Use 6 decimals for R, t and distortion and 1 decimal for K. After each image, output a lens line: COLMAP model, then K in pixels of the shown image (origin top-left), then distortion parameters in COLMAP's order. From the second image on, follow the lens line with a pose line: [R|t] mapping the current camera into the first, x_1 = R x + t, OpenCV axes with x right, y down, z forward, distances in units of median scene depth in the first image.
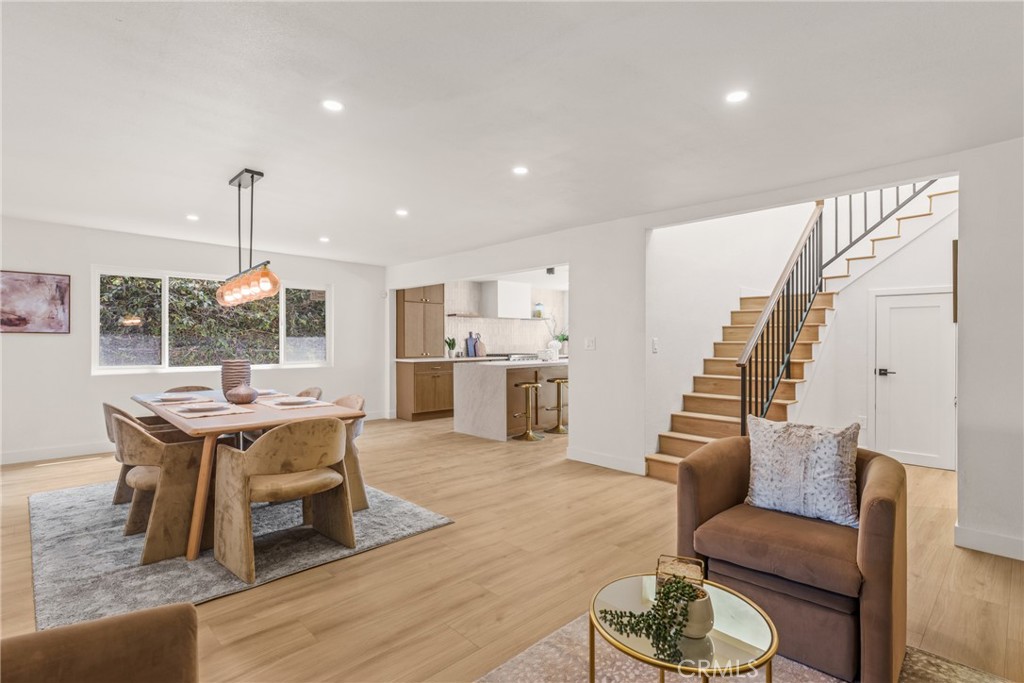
lens RADIAL K [[500.8, 0, 512.0], [0, 500.8, 341.5], [0, 0, 1]] dist [-0.000368, -0.000040]
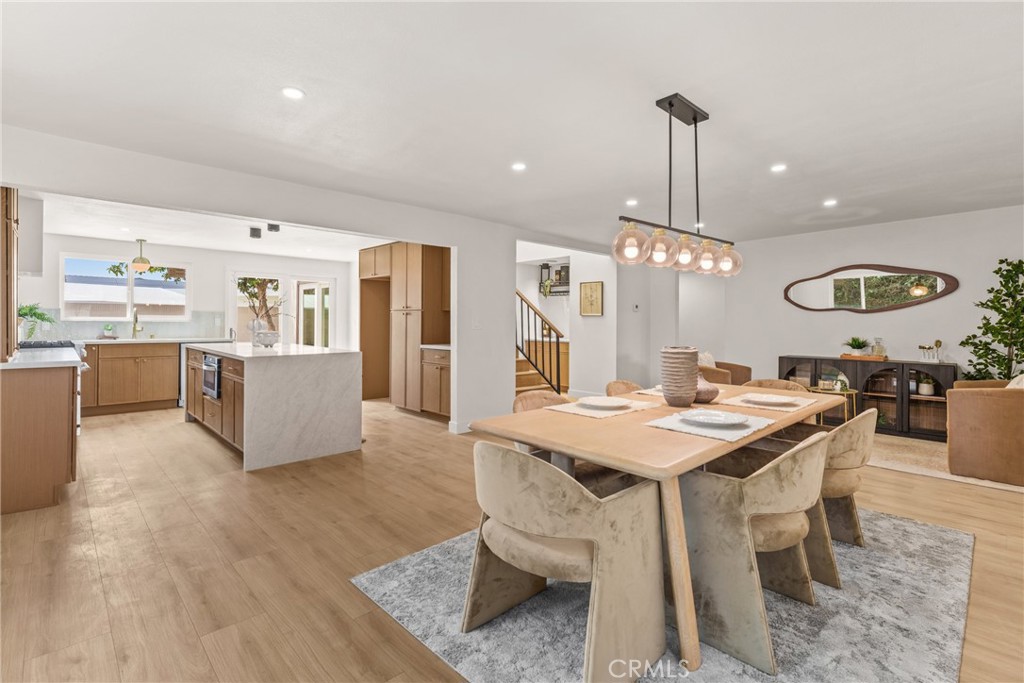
lens RADIAL K [[475.3, 0, 507.7], [0, 475.3, 318.5], [0, 0, 1]] dist [-0.000699, 0.000464]
pose [[0.007026, 0.009874, 0.999927, -0.518851], [-0.010193, 0.999900, -0.009802, -0.001180], [-0.999923, -0.010124, 0.007126, 0.523548]]
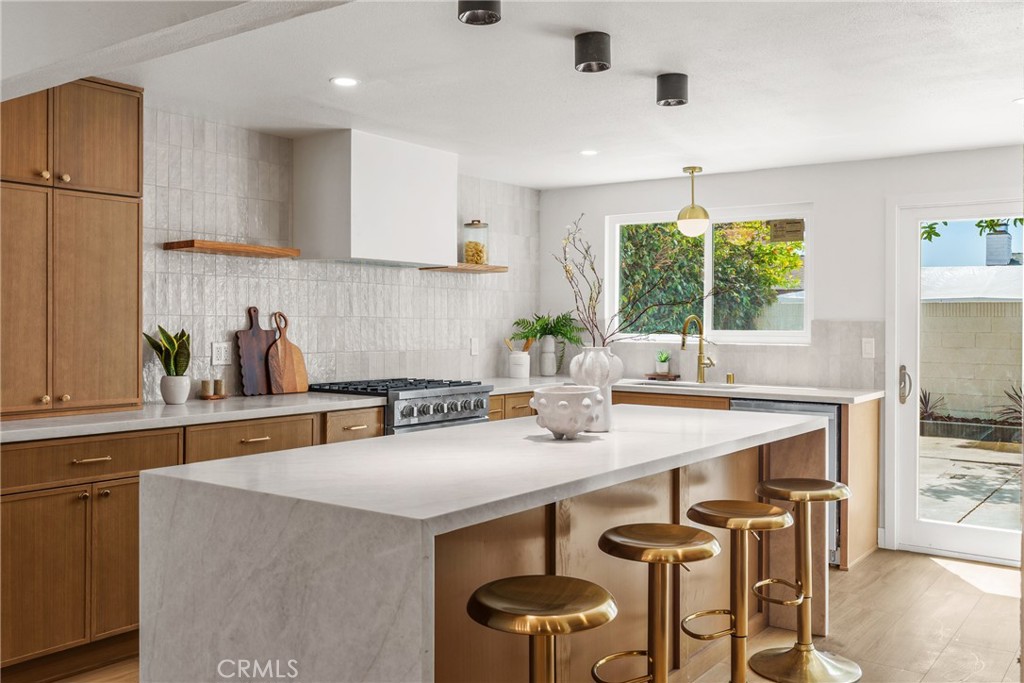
lens RADIAL K [[916.0, 0, 514.6], [0, 916.0, 328.1], [0, 0, 1]] dist [0.008674, 0.002018]
pose [[0.984963, 0.008641, 0.172551, -0.026450], [-0.009961, 0.999927, 0.006784, -0.013098], [-0.172480, -0.008401, 0.984977, 0.478015]]
